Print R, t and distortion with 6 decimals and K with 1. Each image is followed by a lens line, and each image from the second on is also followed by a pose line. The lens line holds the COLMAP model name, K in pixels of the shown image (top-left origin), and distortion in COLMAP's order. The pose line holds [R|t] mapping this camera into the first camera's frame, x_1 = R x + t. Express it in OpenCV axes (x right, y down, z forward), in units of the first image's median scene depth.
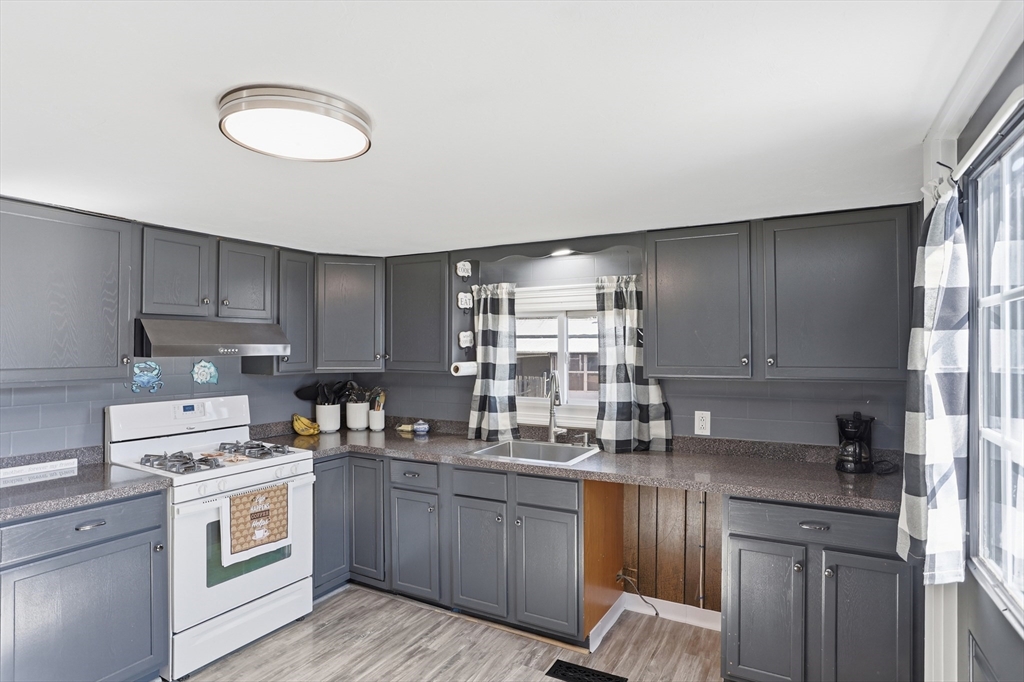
lens RADIAL K [[563.9, 0, 509.7], [0, 563.9, 333.8], [0, 0, 1]] dist [-0.057750, 0.027366]
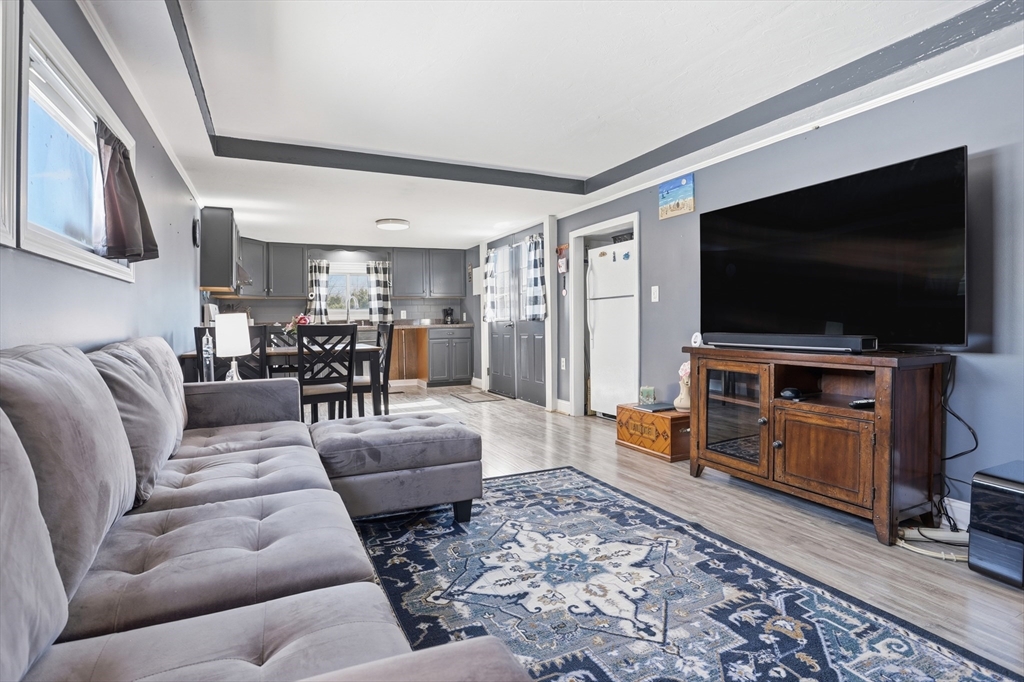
lens RADIAL K [[512.6, 0, 510.5], [0, 512.6, 337.2], [0, 0, 1]] dist [-0.072817, 0.030432]
pose [[0.578166, -0.034089, 0.815207, -1.410438], [-0.002783, 0.999039, 0.043751, 0.149685], [-0.815915, -0.027564, 0.577515, -0.926342]]
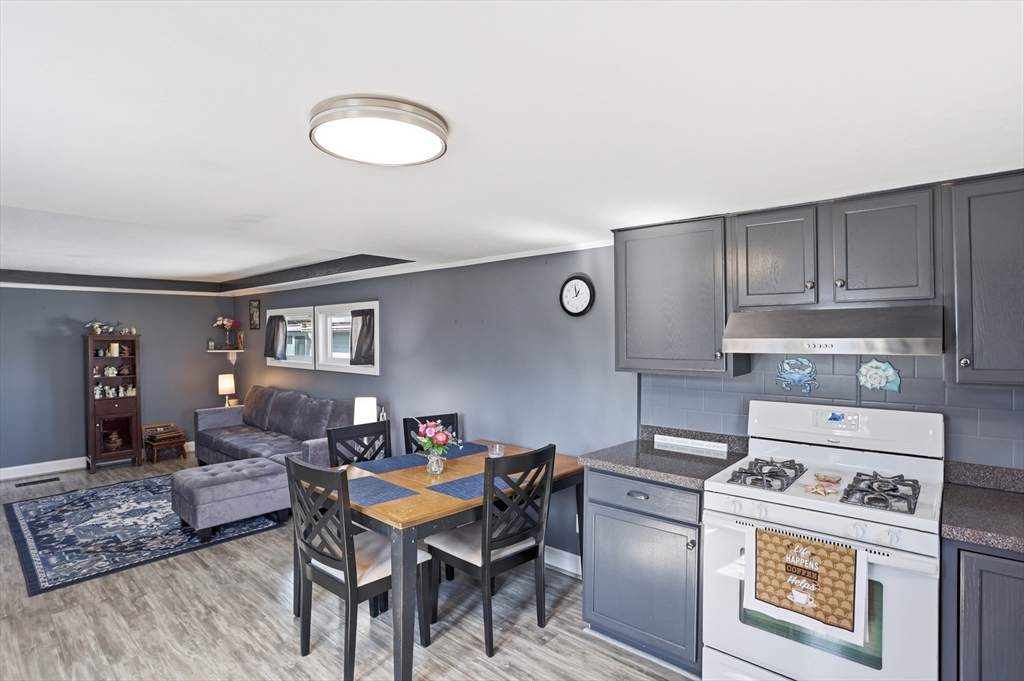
lens RADIAL K [[512.6, 0, 510.5], [0, 512.6, 336.7], [0, 0, 1]] dist [-0.072817, 0.030432]
pose [[-0.214471, -0.008040, -0.976697, 0.233550], [0.019059, 0.999741, -0.012415, 0.015476], [0.976544, -0.021277, -0.214262, 0.666006]]
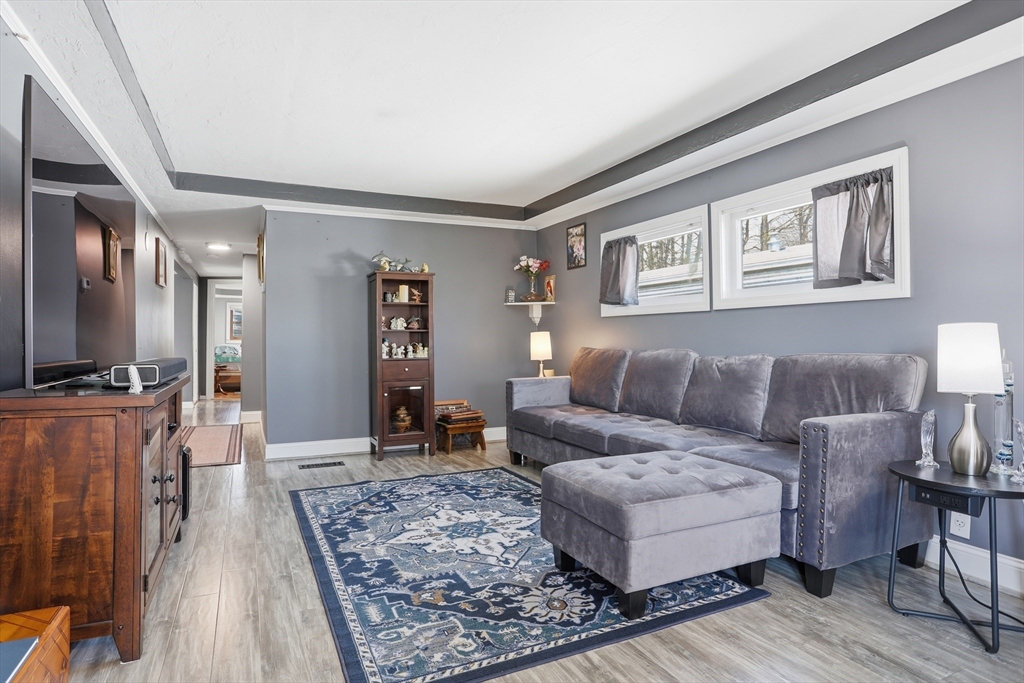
lens RADIAL K [[563.9, 0, 509.7], [0, 563.9, 334.3], [0, 0, 1]] dist [-0.057750, 0.027366]
pose [[-0.581157, -0.019083, -0.813568, -0.167749], [0.010578, 0.999463, -0.030999, 0.173240], [0.813723, -0.026621, -0.580643, -0.039825]]
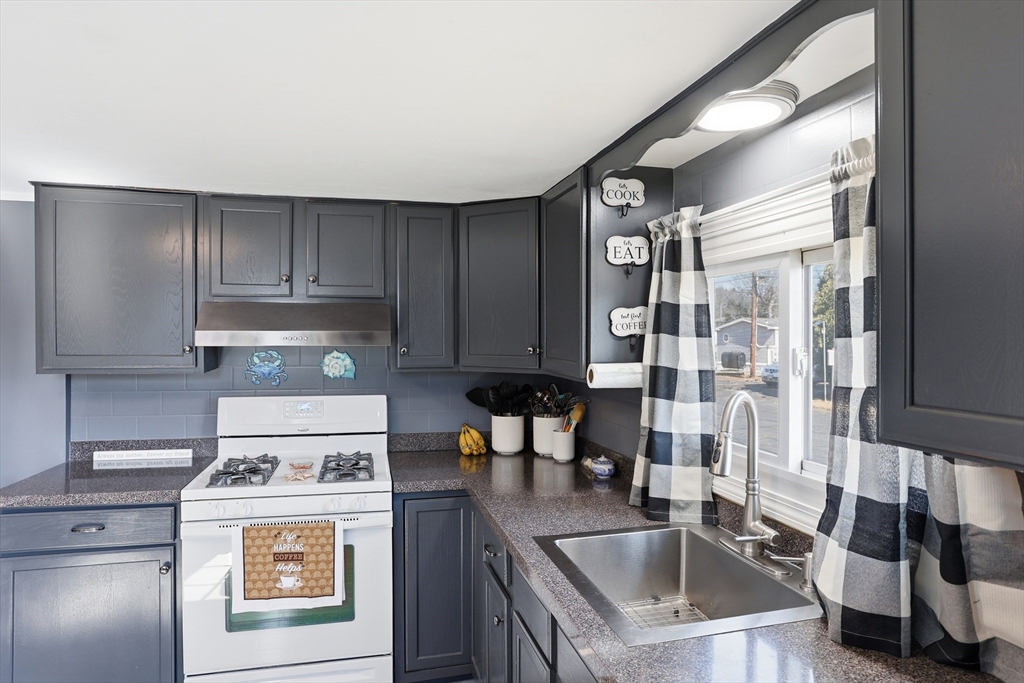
lens RADIAL K [[608.1, 0, 509.8], [0, 608.1, 328.8], [0, 0, 1]] dist [-0.067464, 0.041051]
pose [[0.687020, -0.004340, -0.726626, 0.299361], [0.012035, 0.999913, 0.005407, 0.013641], [0.726539, -0.012459, 0.687012, 0.572112]]
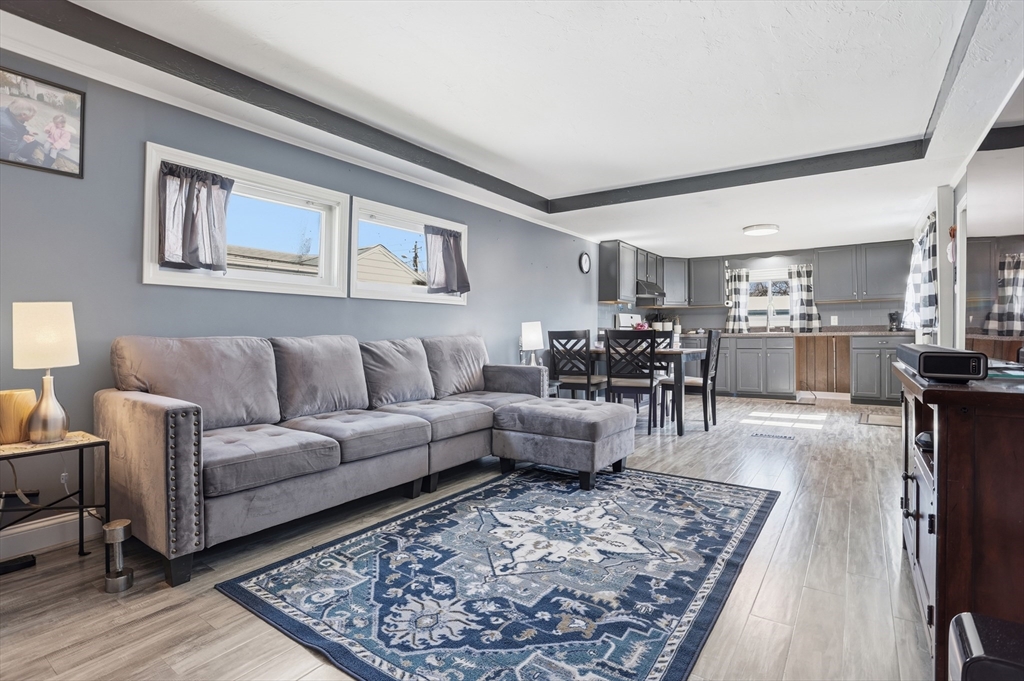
lens RADIAL K [[506.3, 0, 506.3], [0, 506.3, 339.5], [0, 0, 1]] dist [-0.084413, 0.042066]
pose [[0.993817, -0.006708, -0.110830, -0.871739], [0.010251, 0.999454, 0.031426, 0.151332], [0.110558, -0.032368, 0.993342, -1.372298]]
